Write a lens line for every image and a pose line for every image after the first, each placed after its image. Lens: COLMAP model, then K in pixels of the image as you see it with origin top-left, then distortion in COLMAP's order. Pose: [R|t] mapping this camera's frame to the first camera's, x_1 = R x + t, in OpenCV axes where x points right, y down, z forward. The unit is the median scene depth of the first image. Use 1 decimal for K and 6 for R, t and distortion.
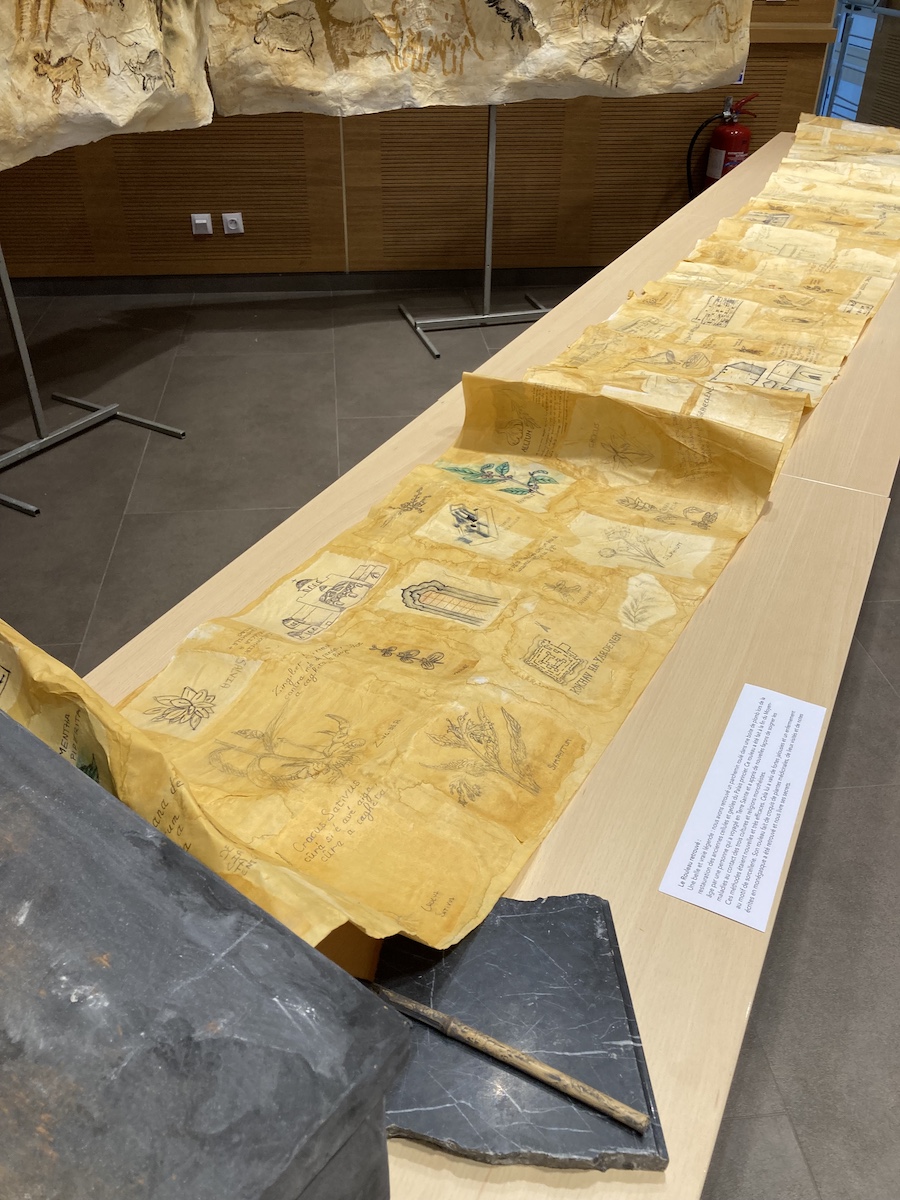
lens RADIAL K [[969.3, 0, 428.3], [0, 969.3, 572.7], [0, 0, 1]] dist [0.061686, -0.046785]
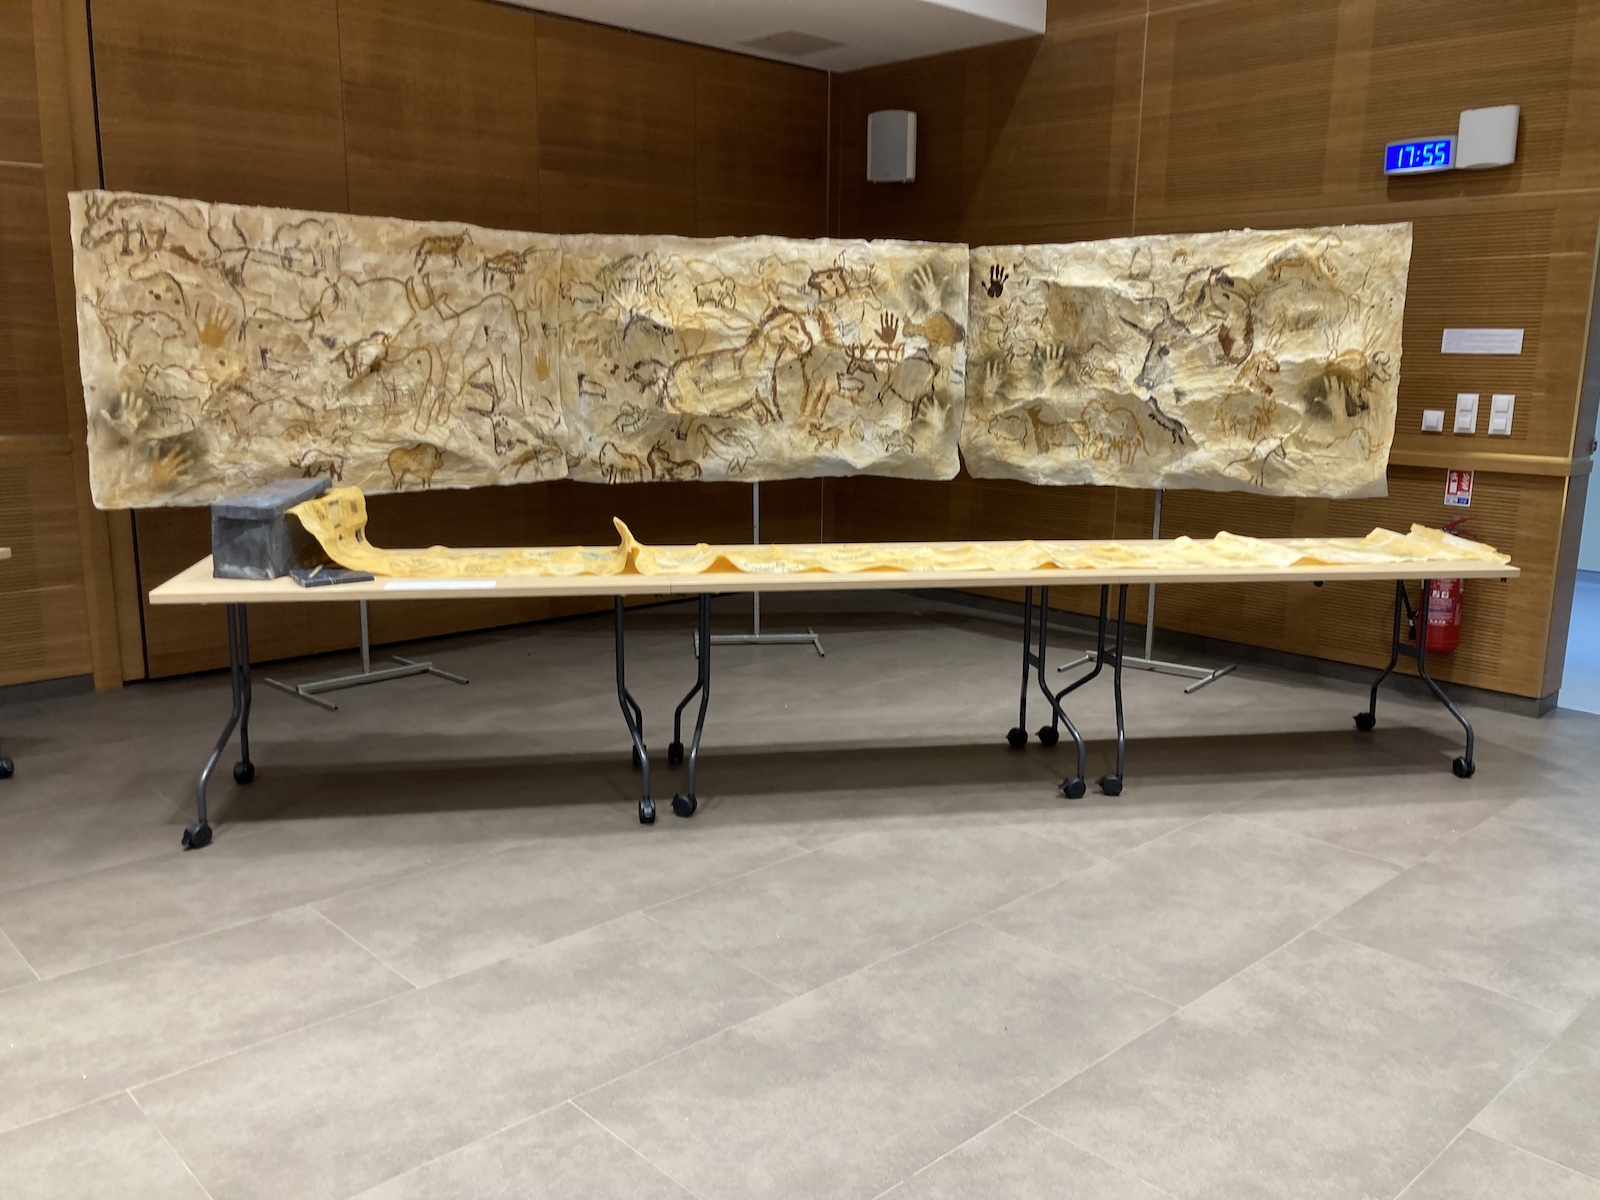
lens RADIAL K [[1291.9, 0, 814.8], [0, 1291.9, 619.7], [0, 0, 1]] dist [0.045624, -0.075149]
pose [[0.628824, 0.160189, -0.760868, 1.130939], [-0.439971, 0.880130, -0.178318, 0.148914], [0.641098, 0.446890, 0.623925, -0.217404]]
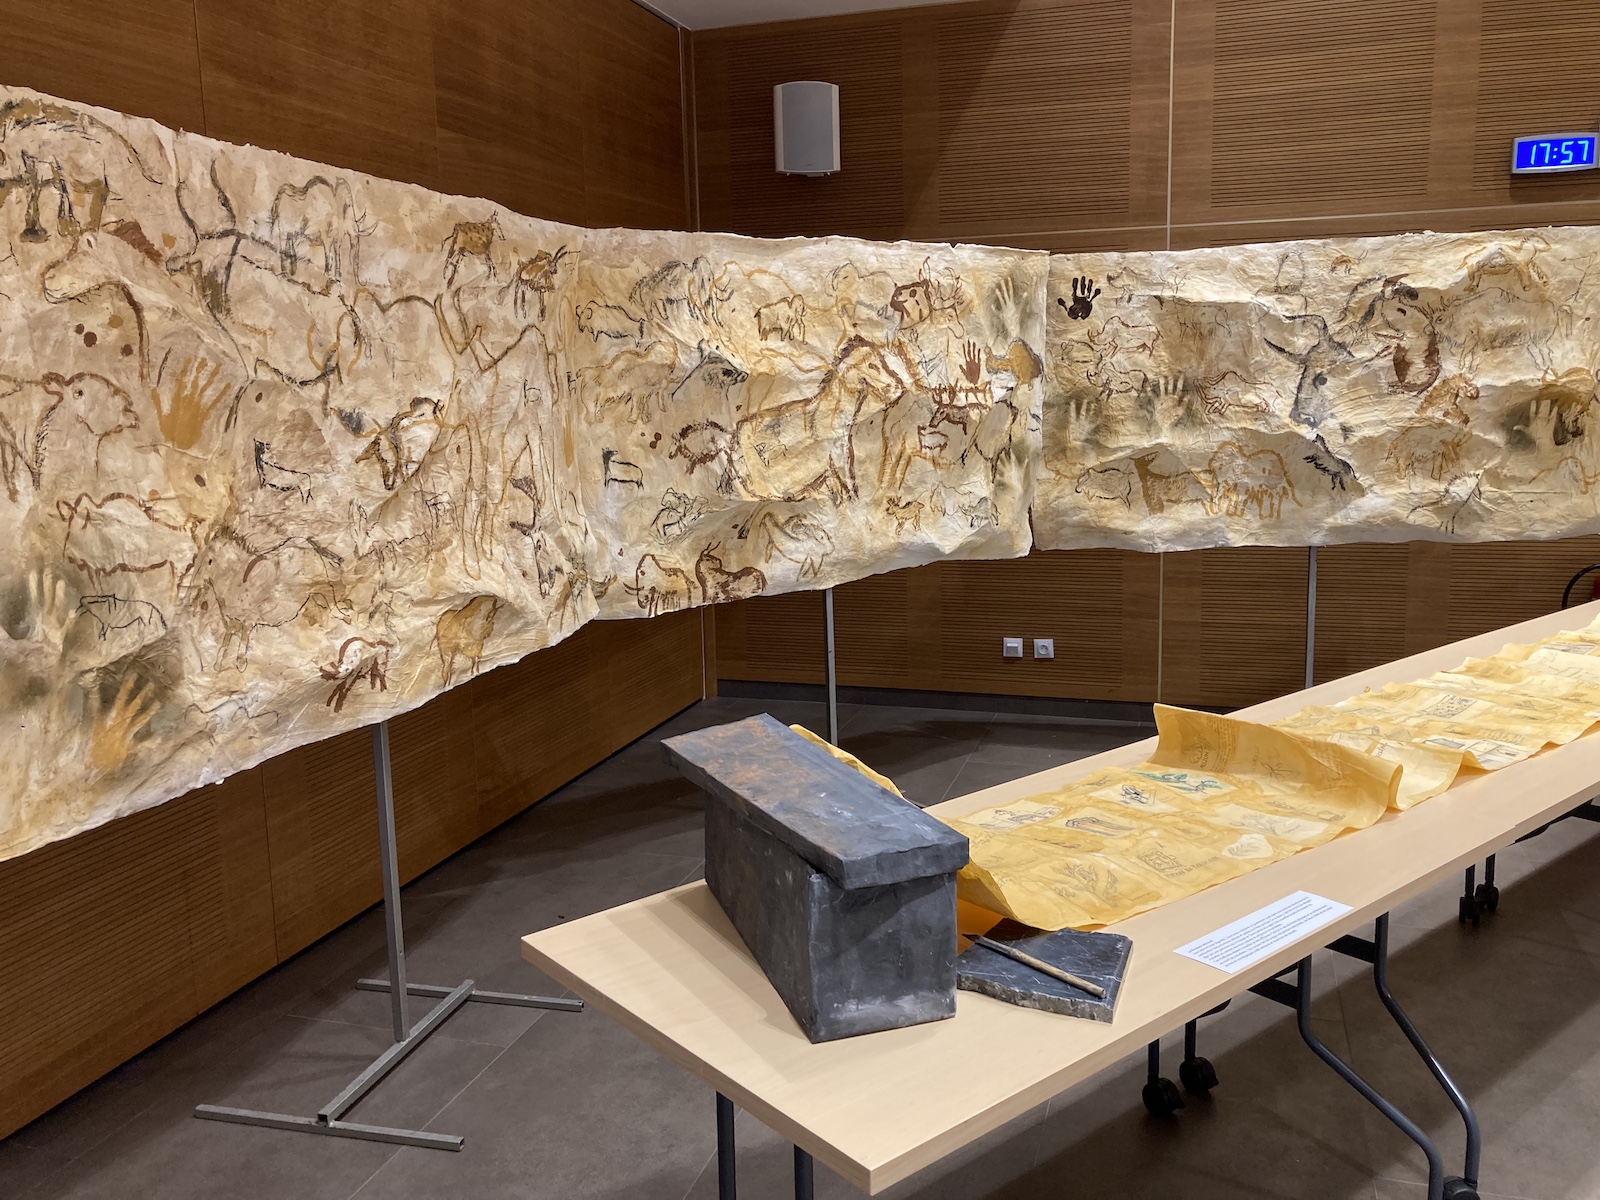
lens RADIAL K [[1309.5, 0, 817.8], [0, 1309.5, 599.0], [0, 0, 1]] dist [0.045784, -0.058595]
pose [[0.923586, 0.034098, -0.381871, 0.123160], [-0.186525, 0.910174, -0.369853, 0.172988], [0.334958, 0.412820, 0.846985, -0.301419]]
